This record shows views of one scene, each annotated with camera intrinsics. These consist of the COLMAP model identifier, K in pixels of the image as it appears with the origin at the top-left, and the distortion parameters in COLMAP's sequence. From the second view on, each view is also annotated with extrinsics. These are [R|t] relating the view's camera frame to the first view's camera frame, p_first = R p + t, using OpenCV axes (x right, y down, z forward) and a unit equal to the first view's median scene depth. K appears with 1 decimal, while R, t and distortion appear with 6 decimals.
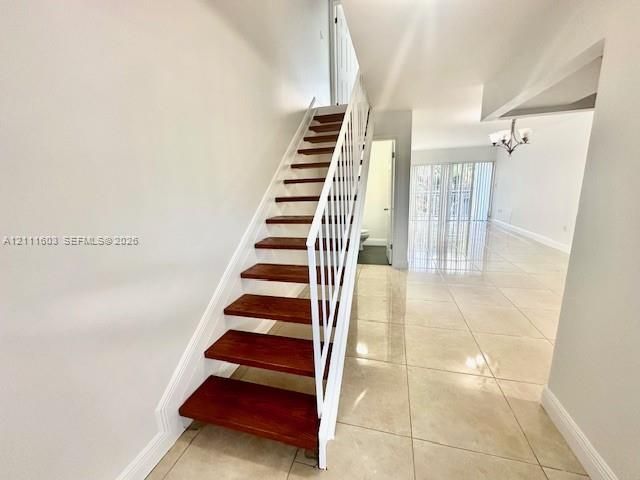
lens RADIAL K [[256.3, 0, 320.0], [0, 256.3, 240.0], [0, 0, 1]] dist [-0.001437, 0.000244]
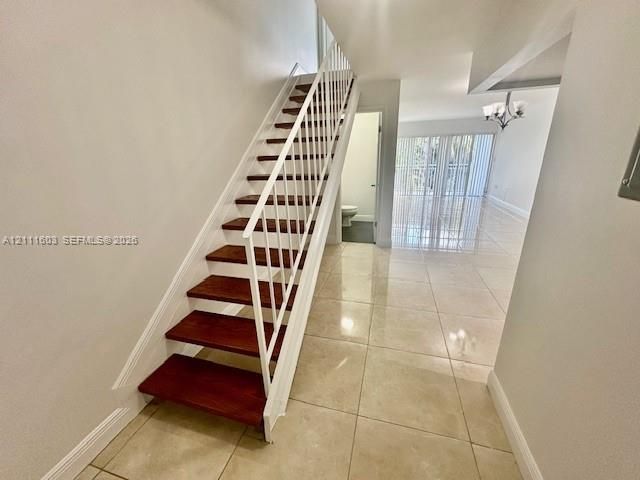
lens RADIAL K [[256.3, 0, 320.0], [0, 256.3, 240.0], [0, 0, 1]] dist [-0.001437, 0.000244]
pose [[0.999930, 0.011105, -0.004153, 0.132908], [-0.010574, 0.993730, 0.111309, -0.044742], [0.005363, -0.111257, 0.993777, 0.014610]]
